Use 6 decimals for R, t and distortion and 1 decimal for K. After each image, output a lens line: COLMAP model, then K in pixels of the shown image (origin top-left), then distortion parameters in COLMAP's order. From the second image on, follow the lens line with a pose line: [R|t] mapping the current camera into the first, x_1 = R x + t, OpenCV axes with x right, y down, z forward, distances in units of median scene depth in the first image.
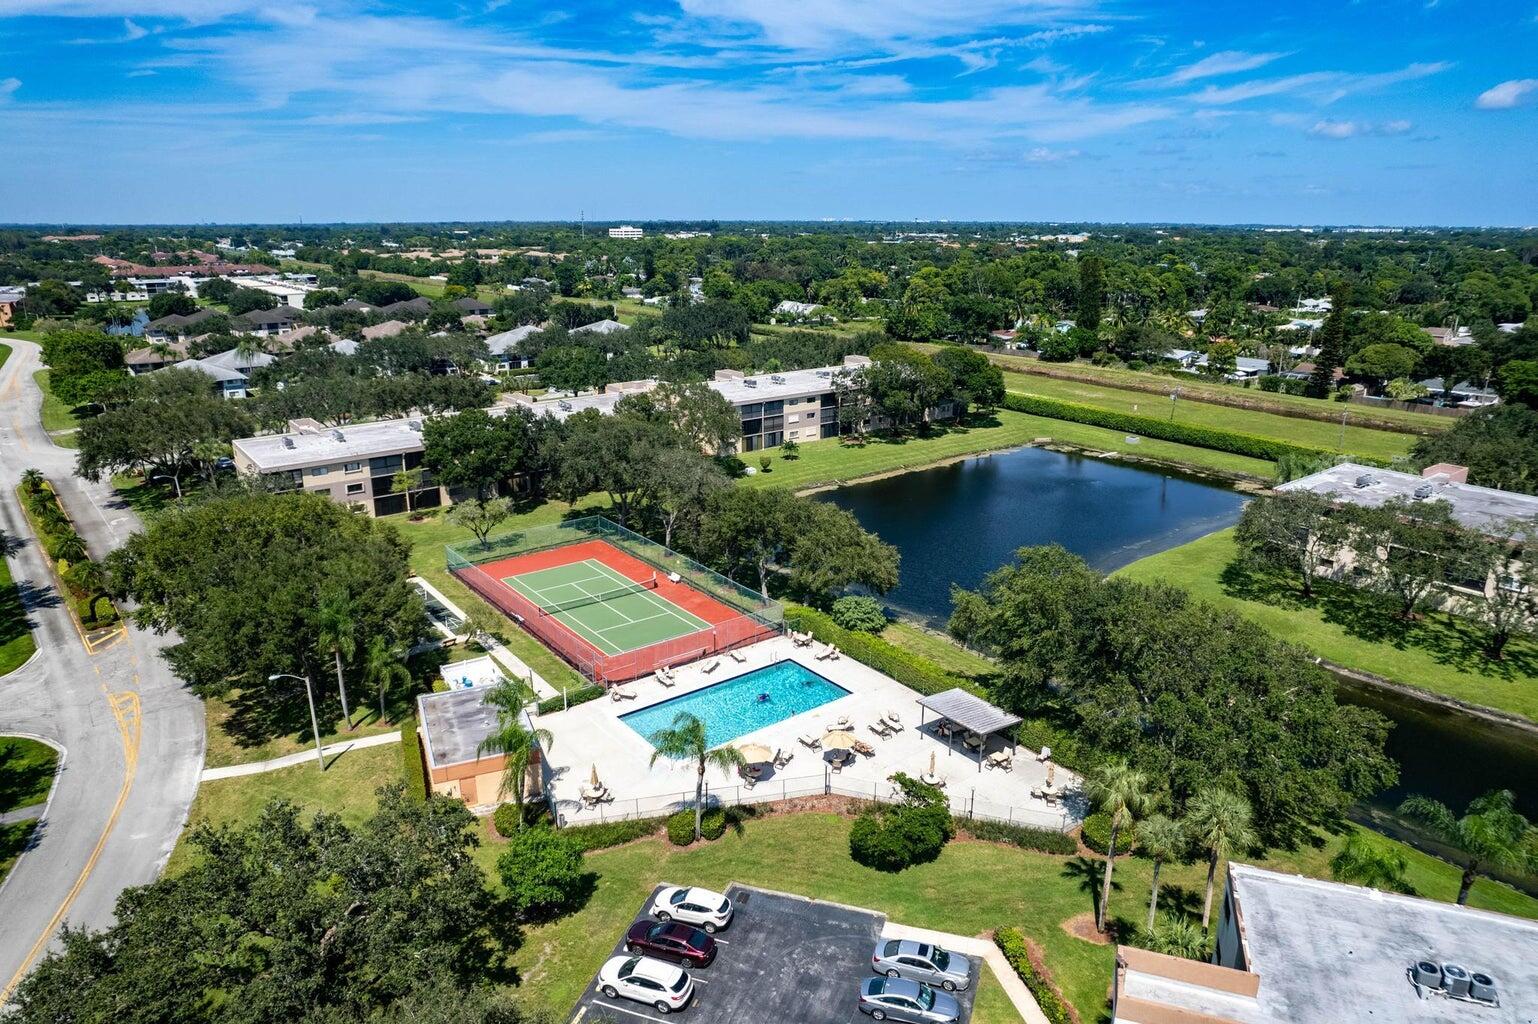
lens RADIAL K [[978.6, 0, 767.9], [0, 978.6, 510.7], [0, 0, 1]] dist [-0.077004, 0.069374]
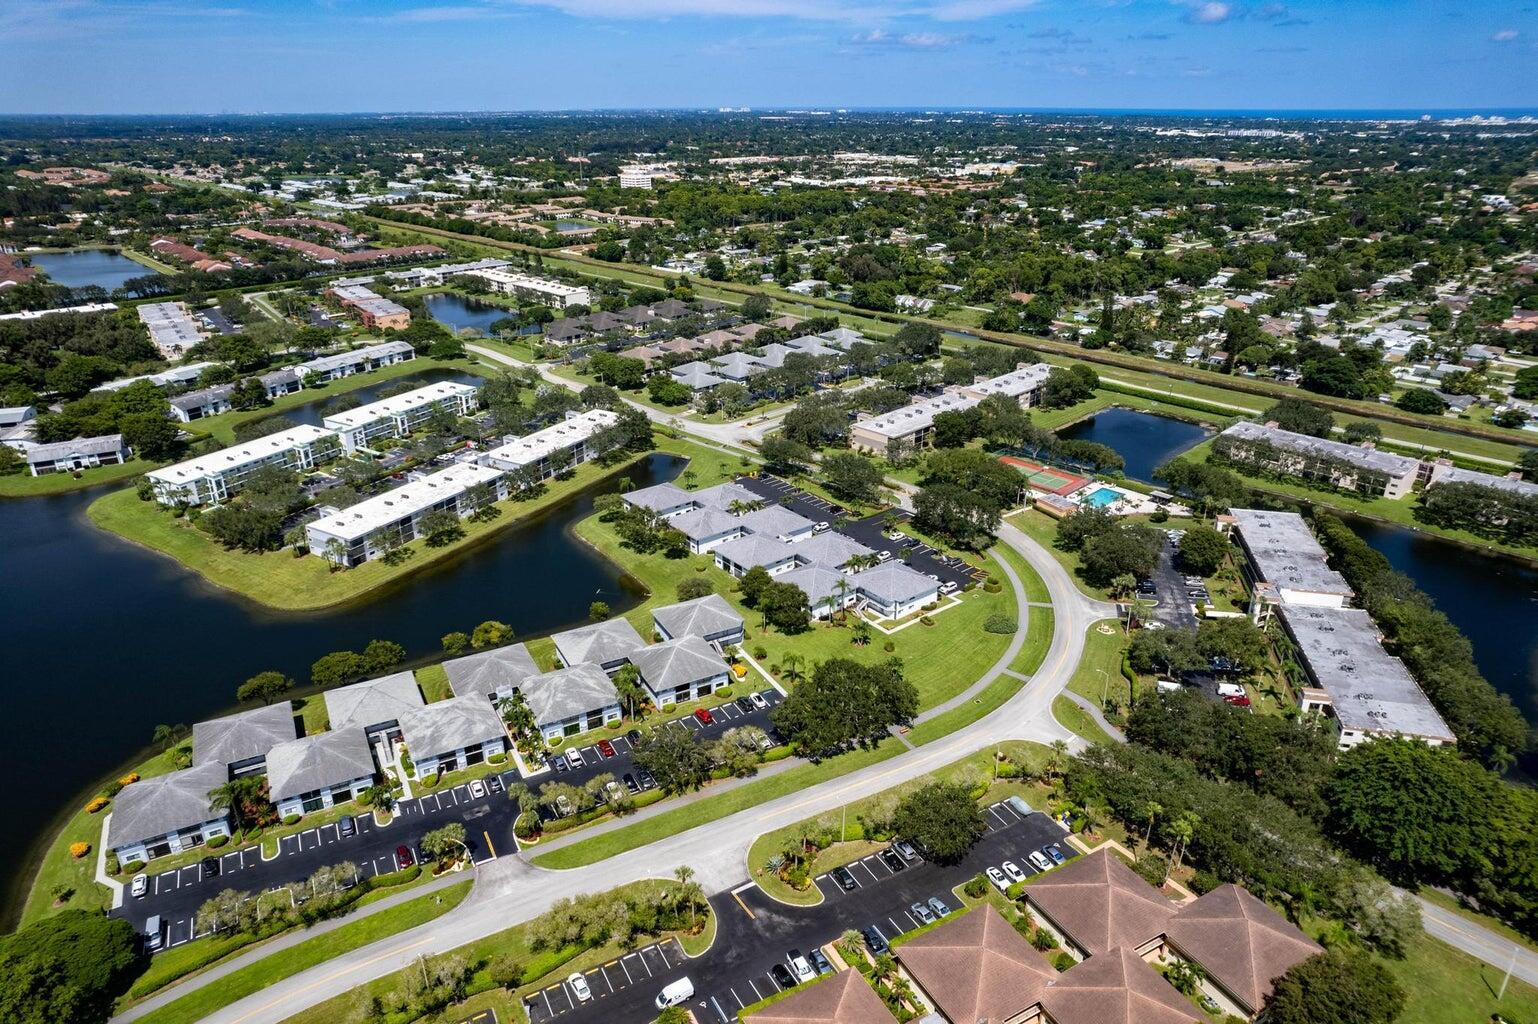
lens RADIAL K [[978.6, 0, 776.1], [0, 978.6, 516.6], [0, 0, 1]] dist [-0.077004, 0.069374]
pose [[0.993133, -0.049021, 0.106226, -0.888250], [0.036694, 0.992683, 0.115038, -0.115993], [-0.111088, -0.110350, 0.987665, -1.393675]]
